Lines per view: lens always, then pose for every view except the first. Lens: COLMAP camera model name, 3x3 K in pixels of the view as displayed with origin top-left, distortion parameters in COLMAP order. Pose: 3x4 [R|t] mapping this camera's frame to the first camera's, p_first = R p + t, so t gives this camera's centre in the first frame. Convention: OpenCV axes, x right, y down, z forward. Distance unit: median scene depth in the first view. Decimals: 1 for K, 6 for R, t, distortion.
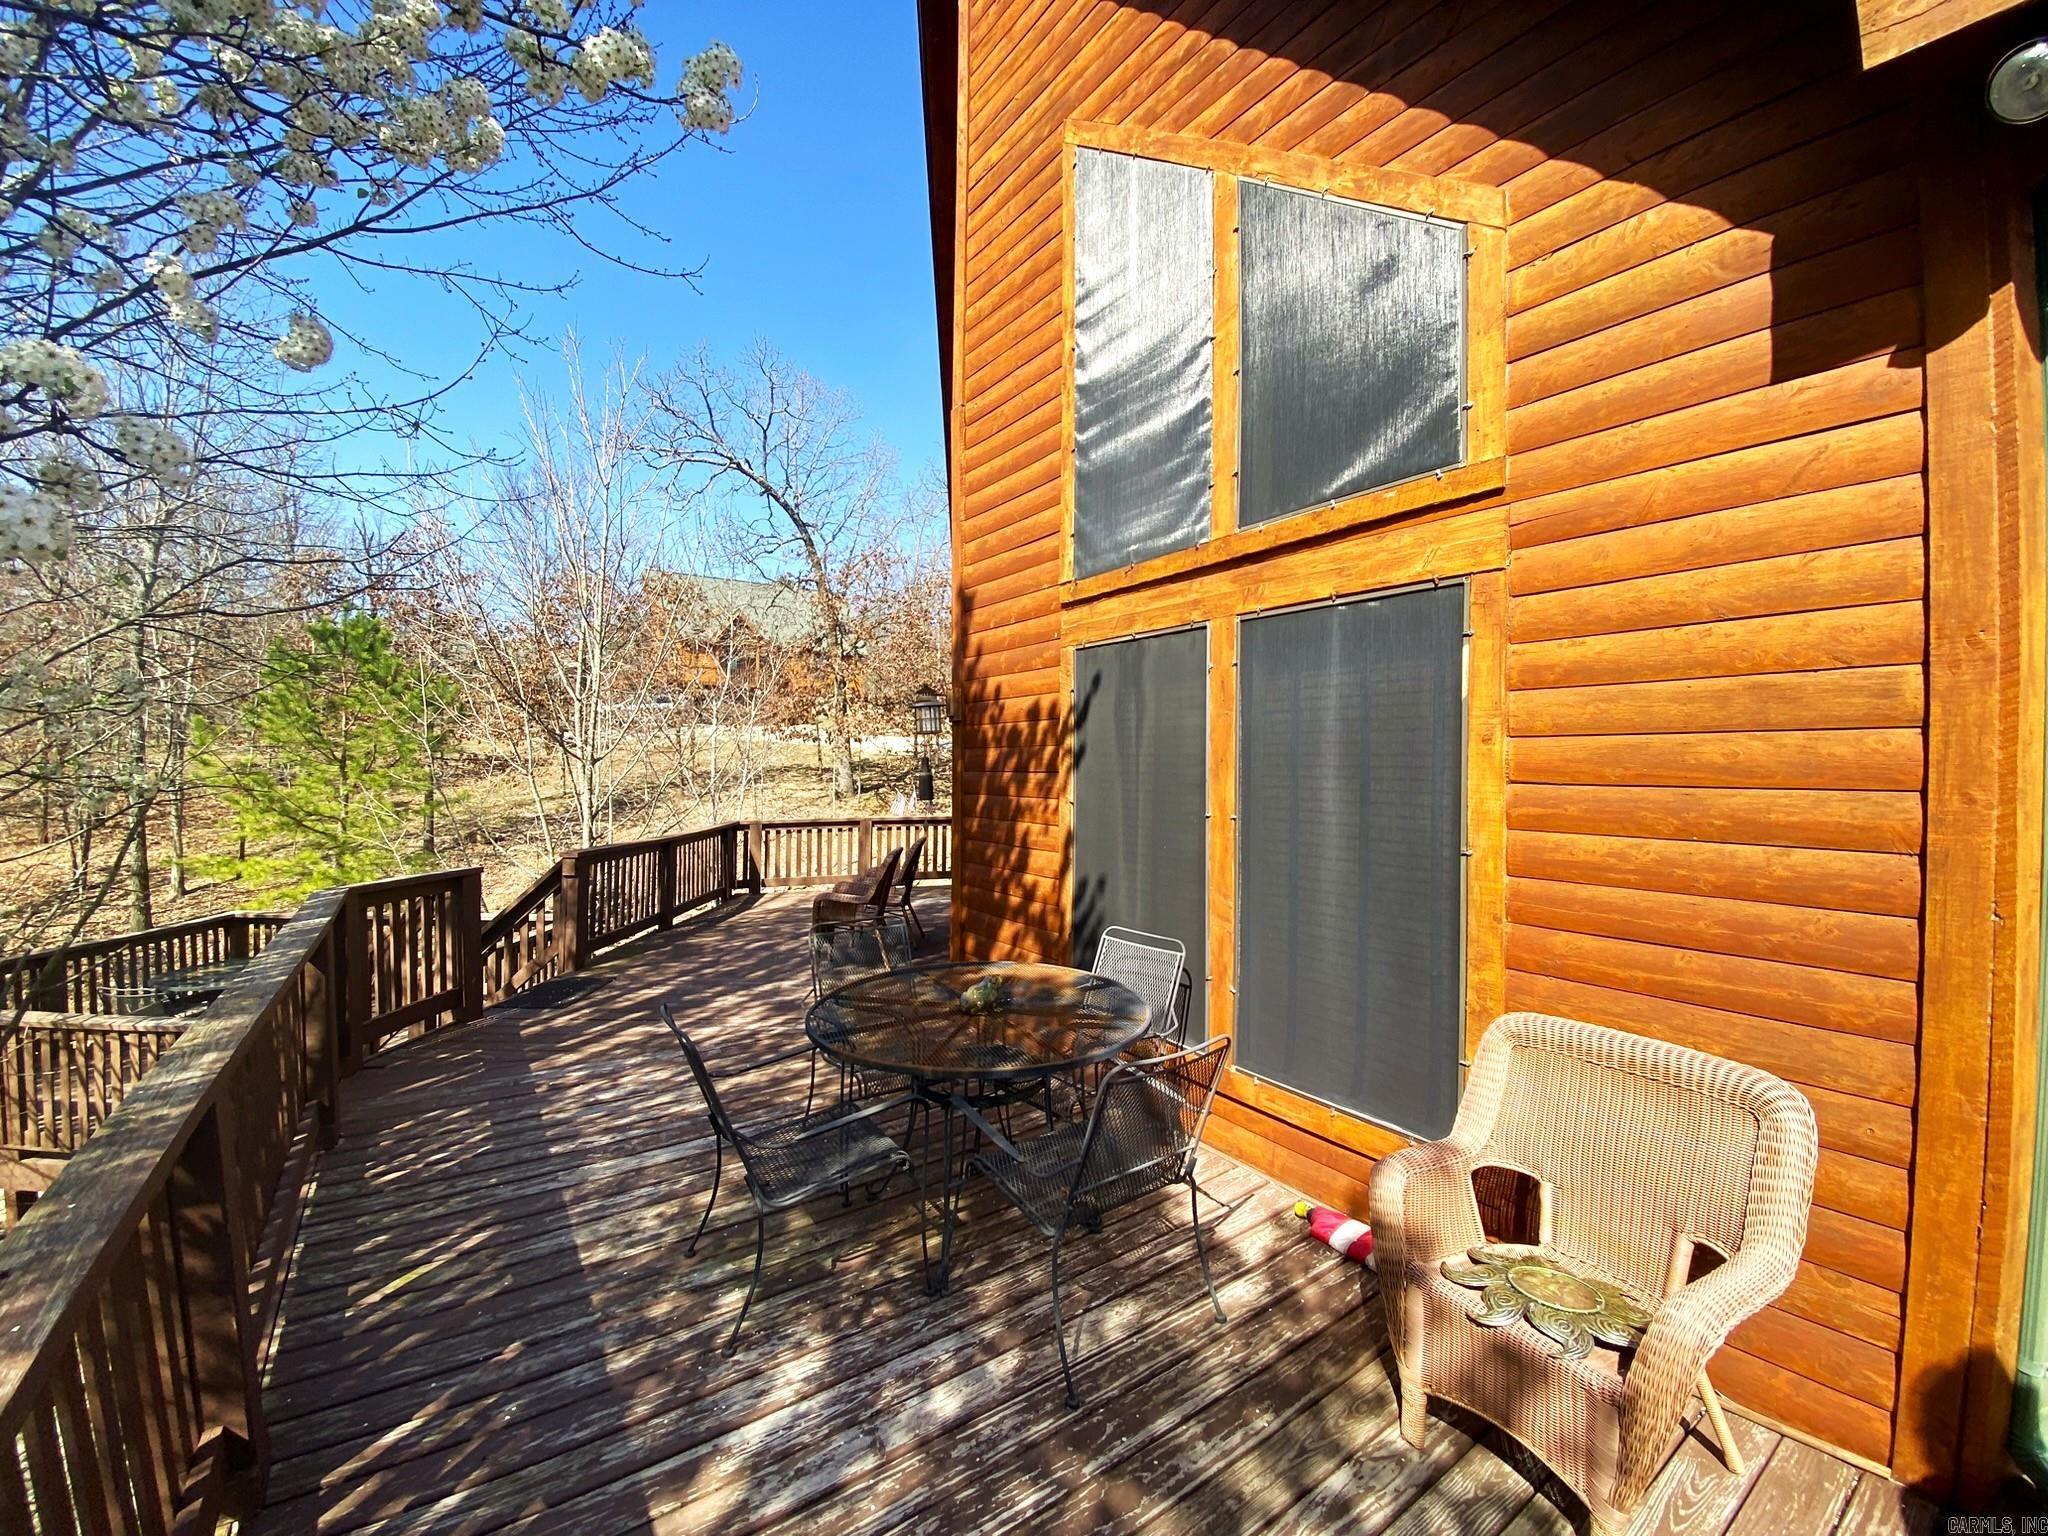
lens RADIAL K [[828.0, 0, 1015.6], [0, 828.0, 755.8], [0, 0, 1]] dist [0.029488, -0.025458]
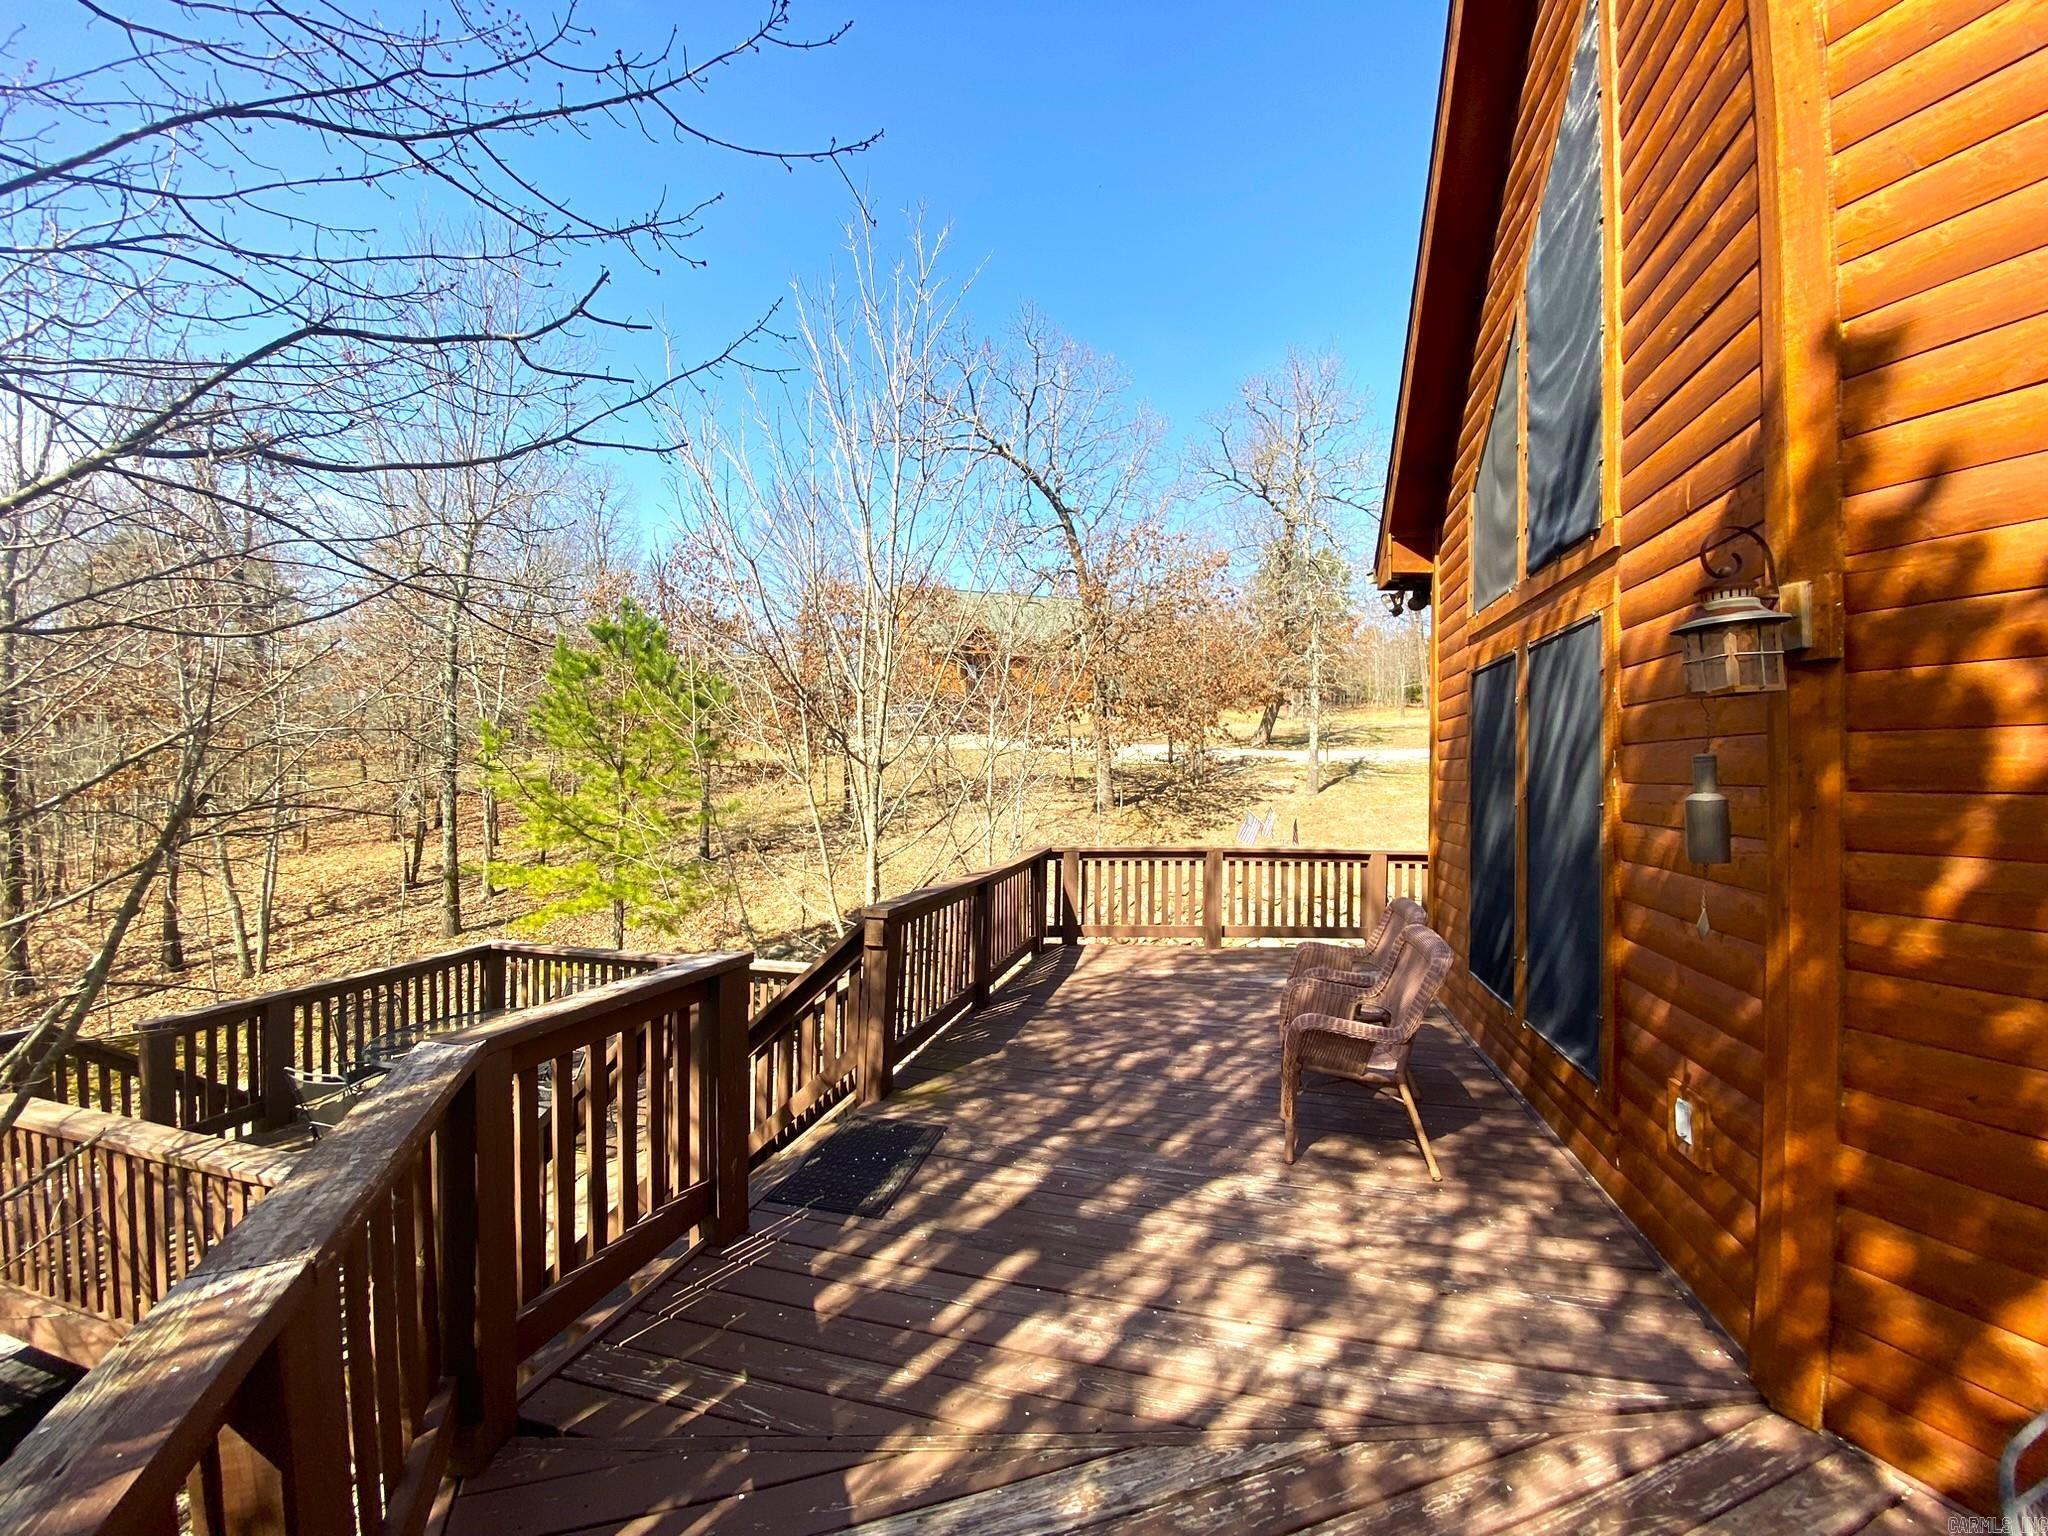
lens RADIAL K [[825.7, 0, 1020.5], [0, 825.7, 761.5], [0, 0, 1]] dist [0.042547, -0.031299]
pose [[0.967159, 0.002094, -0.254162, -0.165180], [-0.003347, 0.999984, -0.004497, 0.003544], [0.254148, 0.005200, 0.967151, 0.259574]]
